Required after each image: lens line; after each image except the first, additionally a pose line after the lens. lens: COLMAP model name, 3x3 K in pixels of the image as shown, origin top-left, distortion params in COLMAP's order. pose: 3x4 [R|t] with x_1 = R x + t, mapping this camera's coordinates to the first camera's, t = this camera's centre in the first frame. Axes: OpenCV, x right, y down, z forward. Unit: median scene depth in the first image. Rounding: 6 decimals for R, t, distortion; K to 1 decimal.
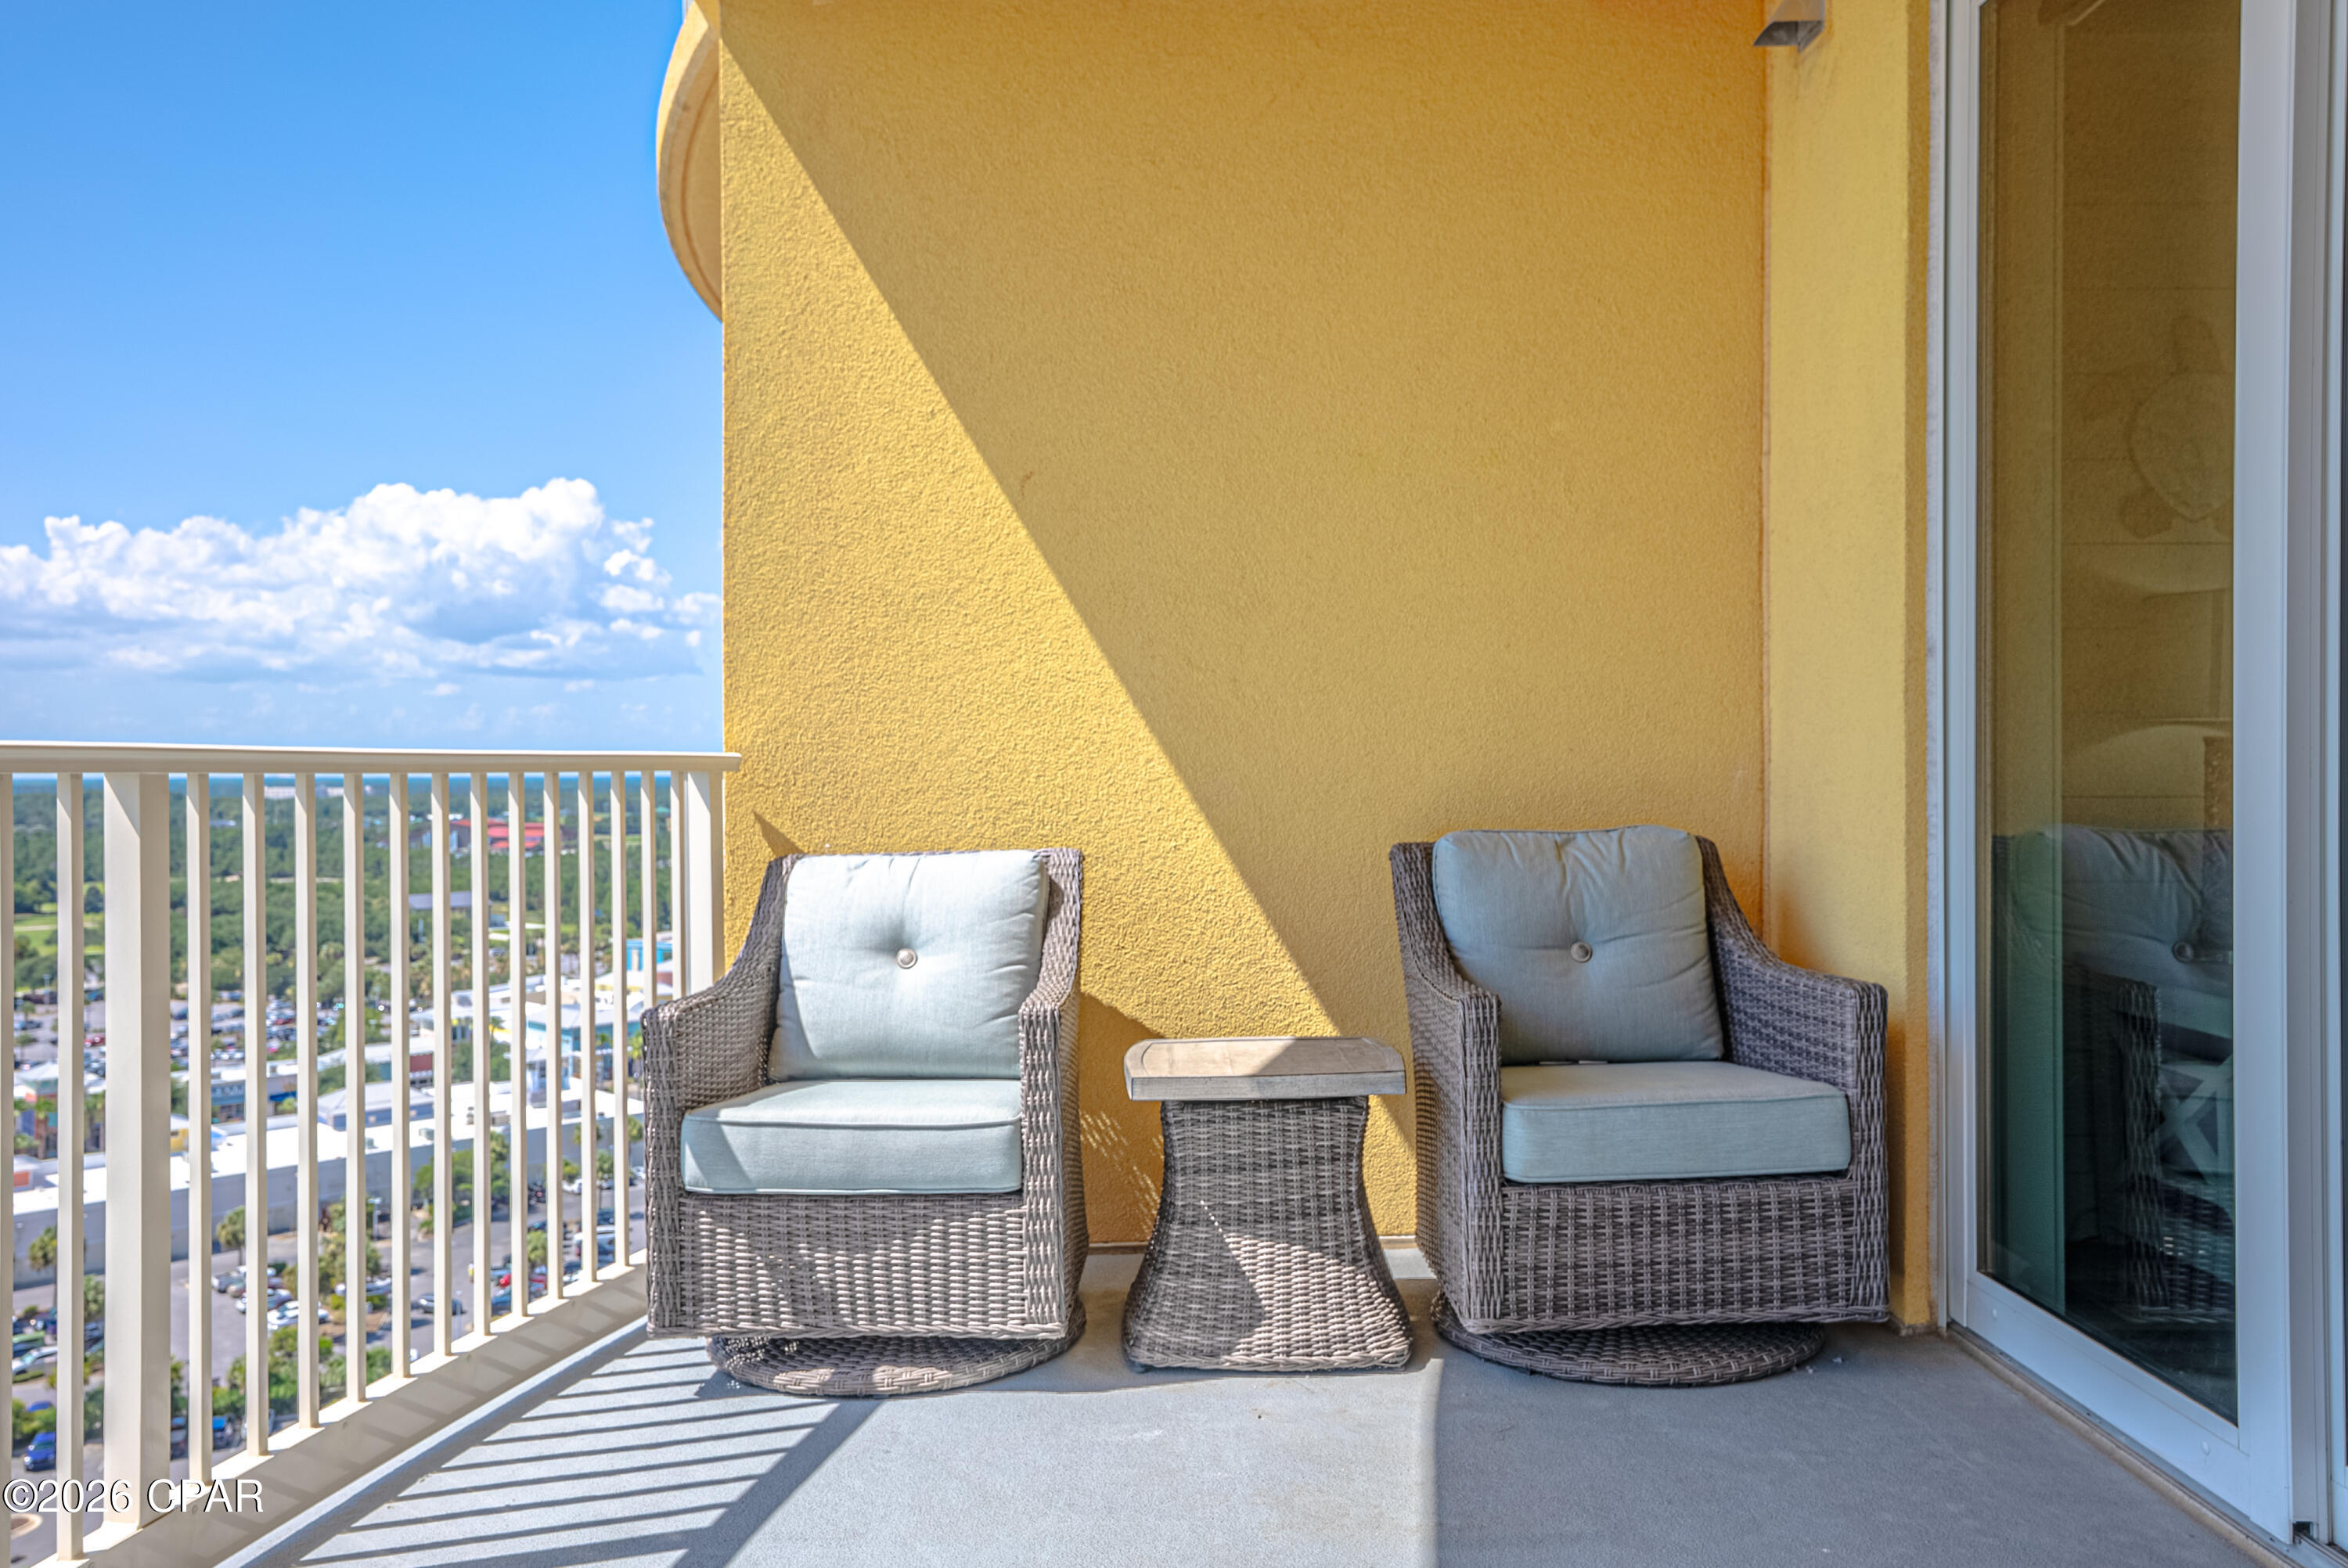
lens RADIAL K [[1795.5, 0, 1095.4], [0, 1795.5, 786.7], [0, 0, 1]] dist [0.036833, -0.003059]
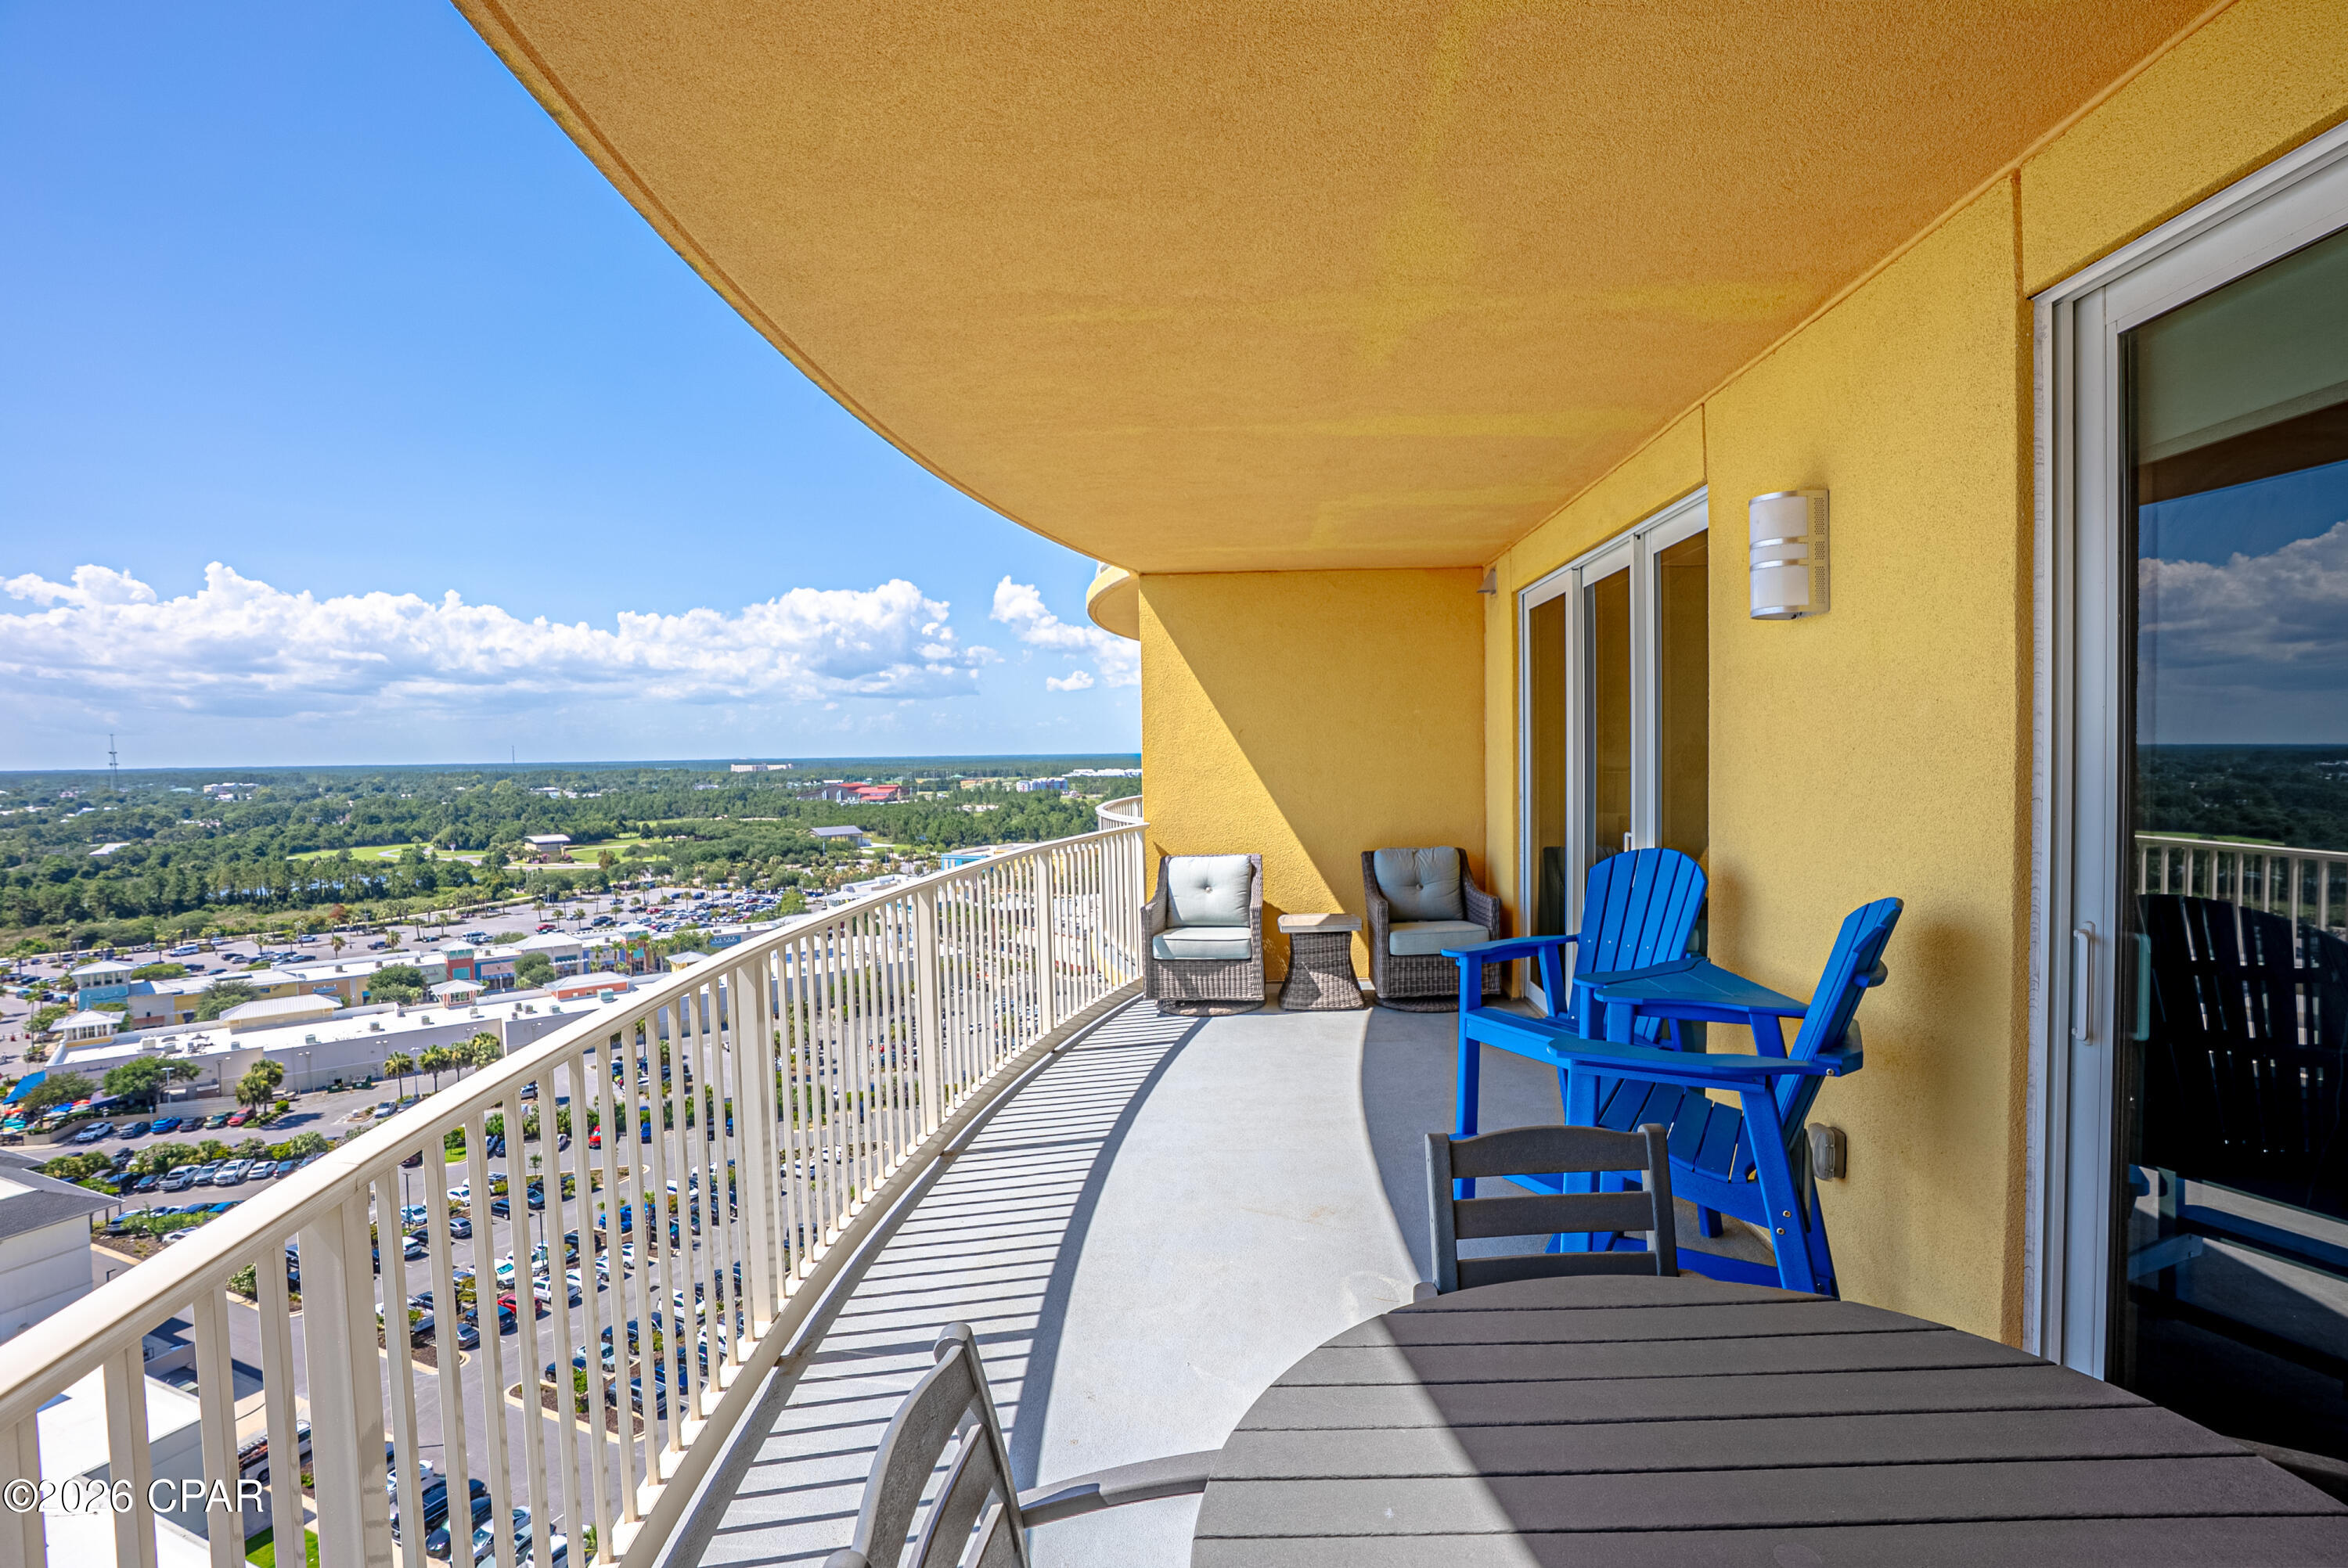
lens RADIAL K [[1087.2, 0, 1174.0], [0, 1087.2, 784.0], [0, 0, 1]] dist [-0.066714, 0.028168]
pose [[0.999332, -0.006415, -0.035985, -0.105510], [0.007226, 0.999722, 0.022462, -0.151335], [0.035831, -0.022707, 0.999100, -1.029470]]
